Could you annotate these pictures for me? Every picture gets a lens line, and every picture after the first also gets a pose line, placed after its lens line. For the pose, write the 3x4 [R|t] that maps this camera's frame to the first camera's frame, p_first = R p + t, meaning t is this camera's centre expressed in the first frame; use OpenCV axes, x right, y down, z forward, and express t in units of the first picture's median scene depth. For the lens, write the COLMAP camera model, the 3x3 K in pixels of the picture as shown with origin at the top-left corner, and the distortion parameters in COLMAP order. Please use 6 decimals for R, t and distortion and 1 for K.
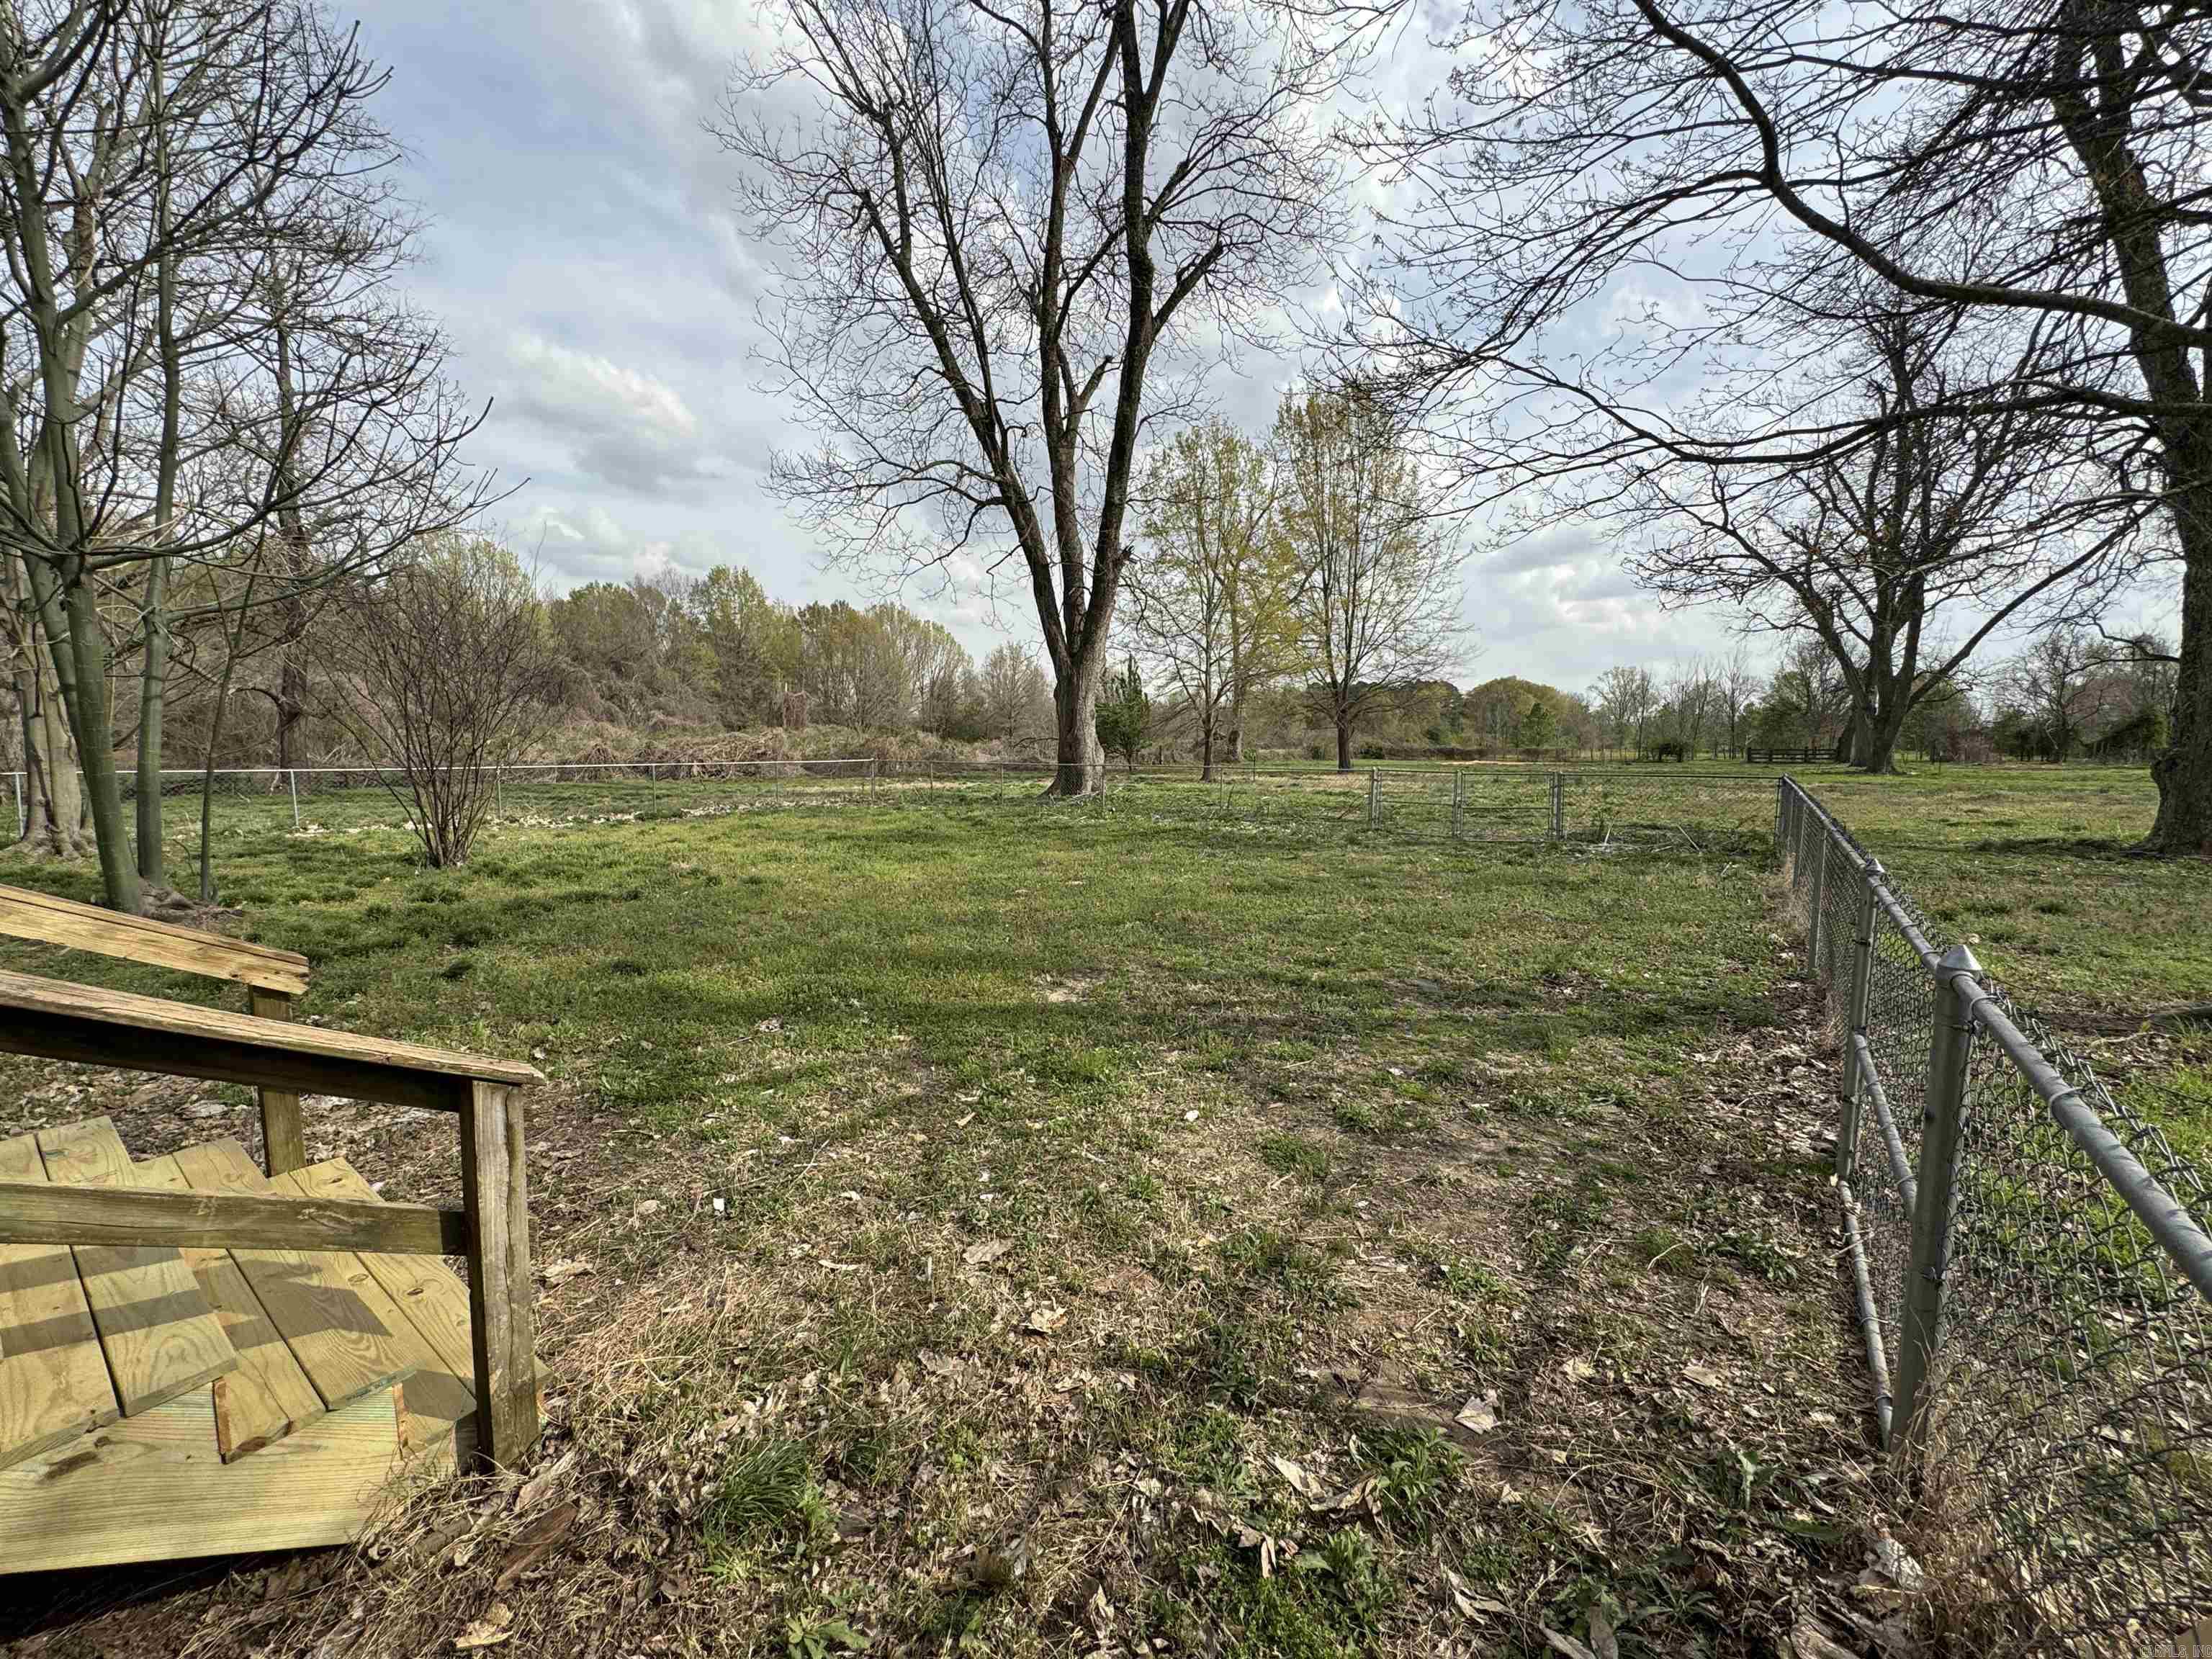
lens RADIAL K [[883.5, 0, 1099.7], [0, 883.5, 835.4], [0, 0, 1]] dist [-0.003132, 0.000254]
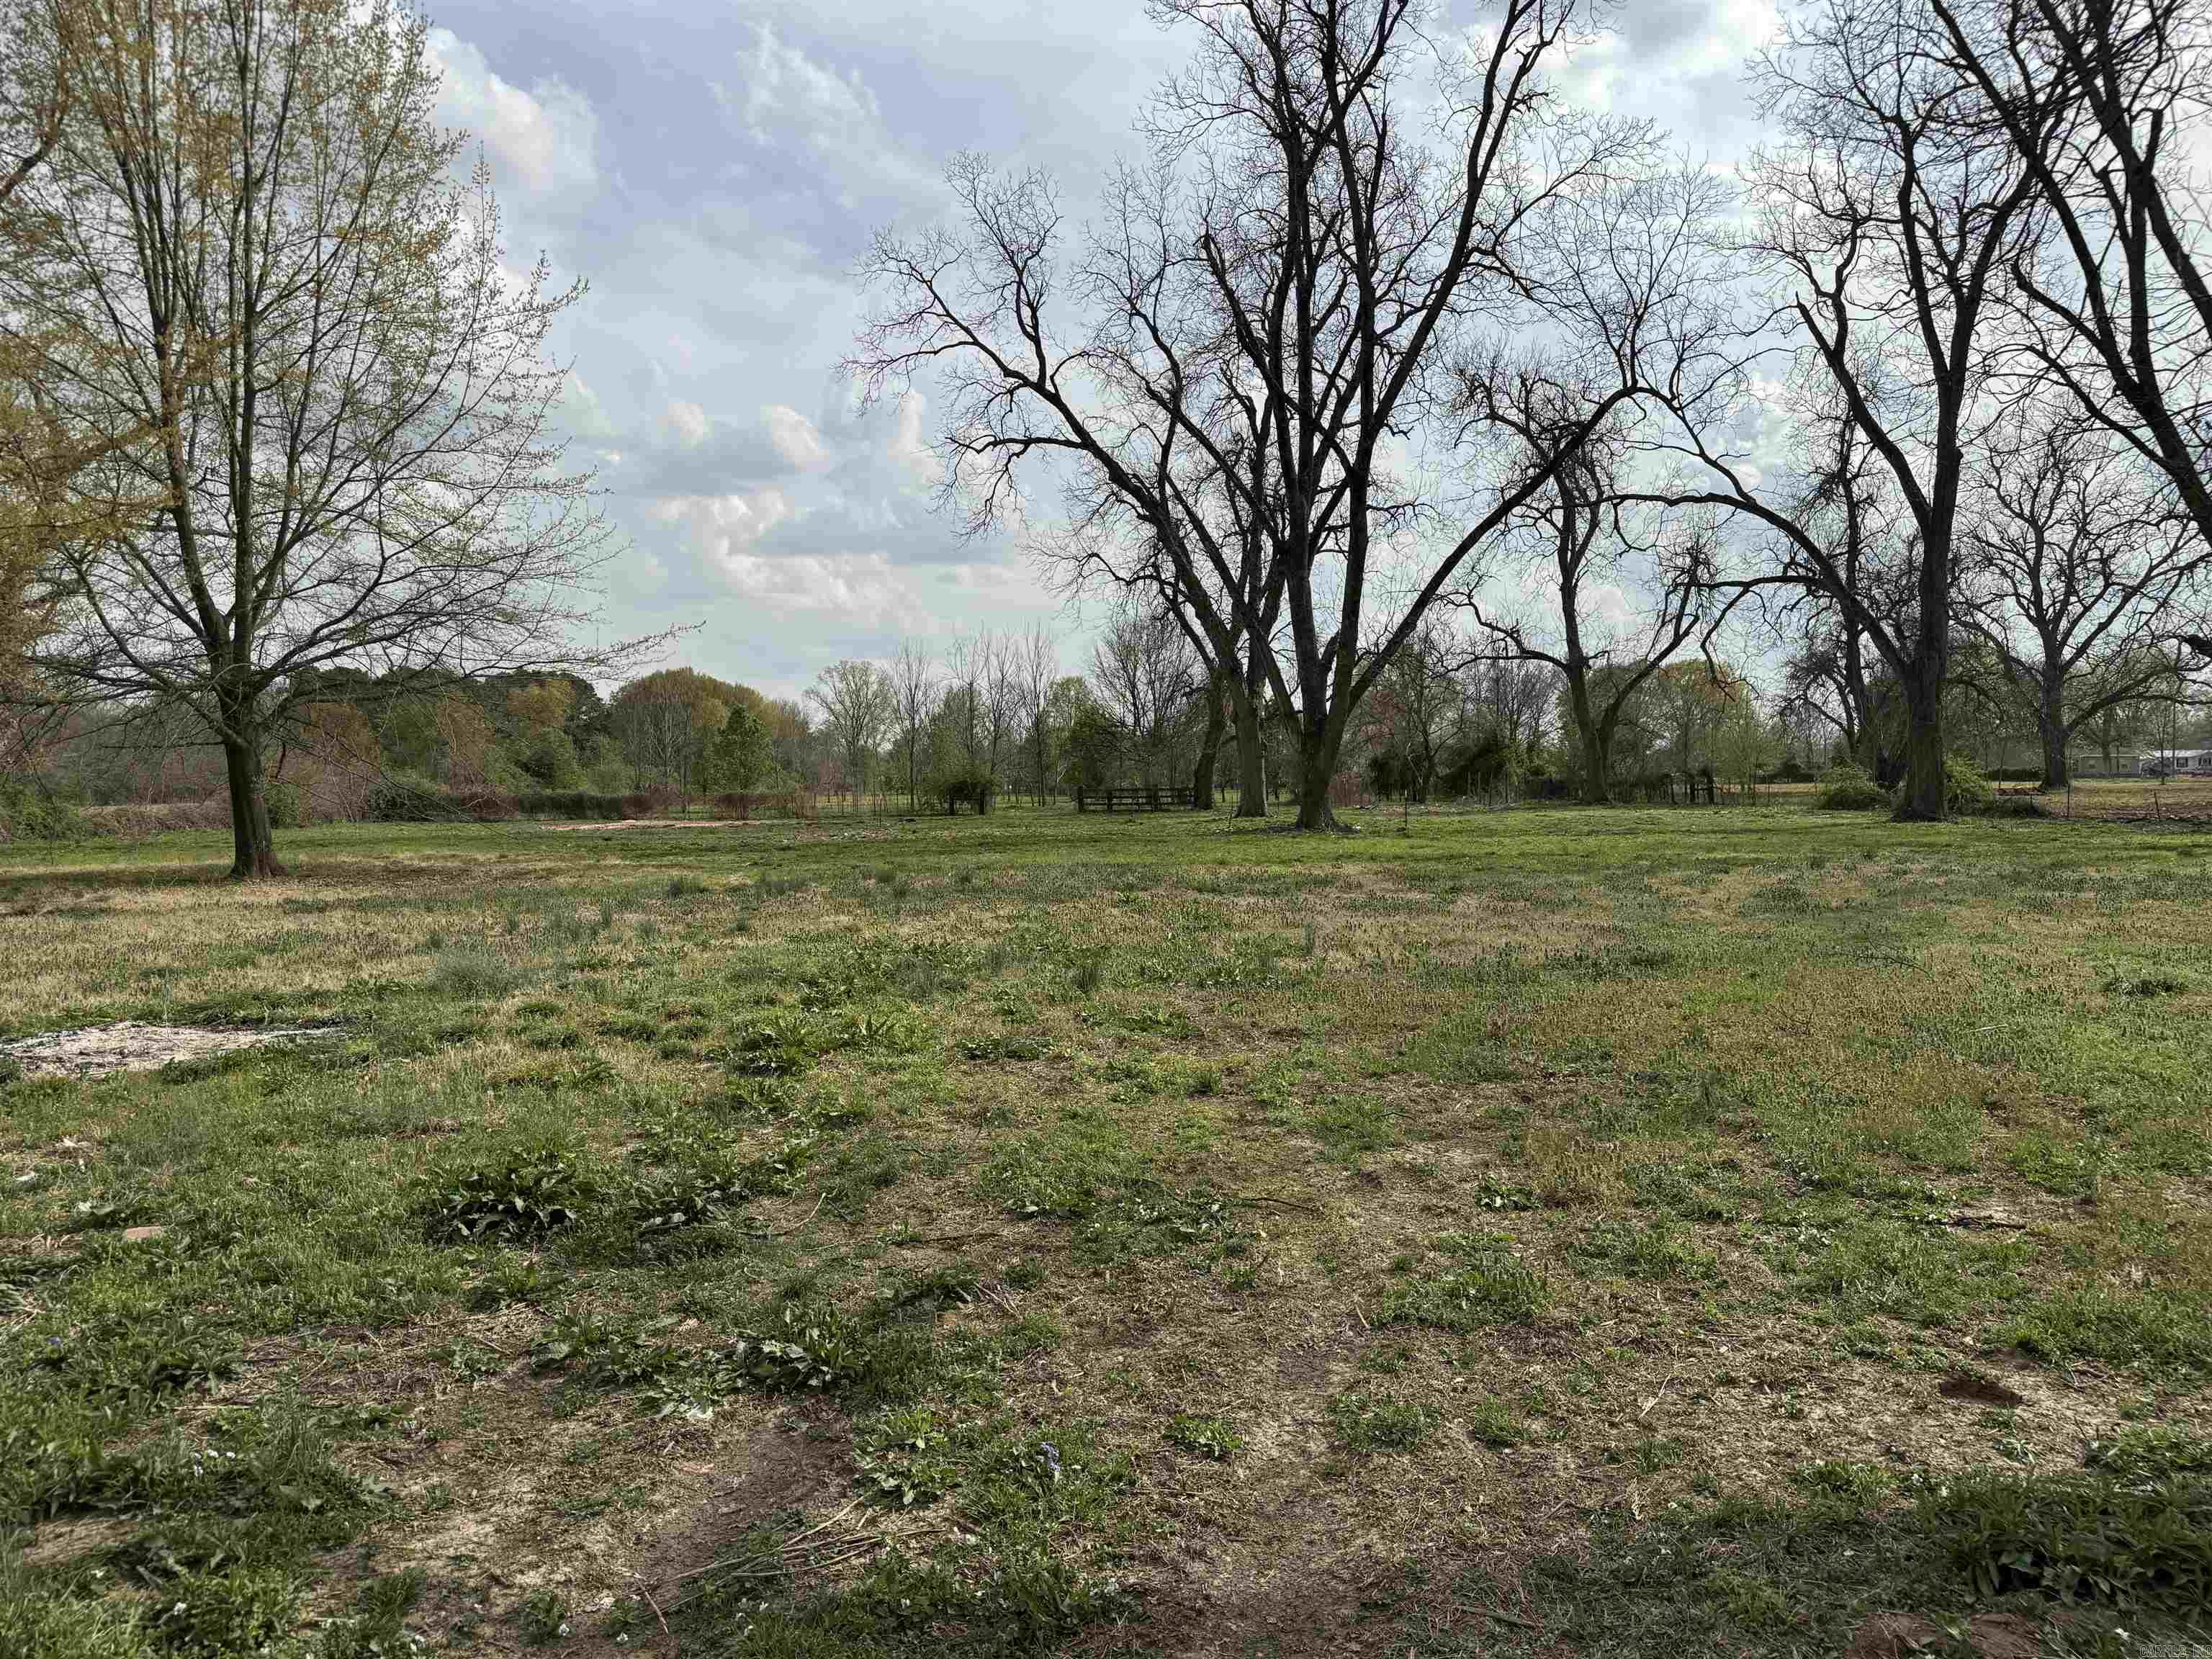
lens RADIAL K [[1562.0, 0, 1107.4], [0, 1562.0, 818.3], [0, 0, 1]] dist [0.026369, -0.032329]
pose [[0.767904, -0.023583, 0.640131, 0.071946], [0.077213, 0.995443, -0.055952, -0.015863], [-0.635895, 0.092392, 0.766225, 0.161989]]
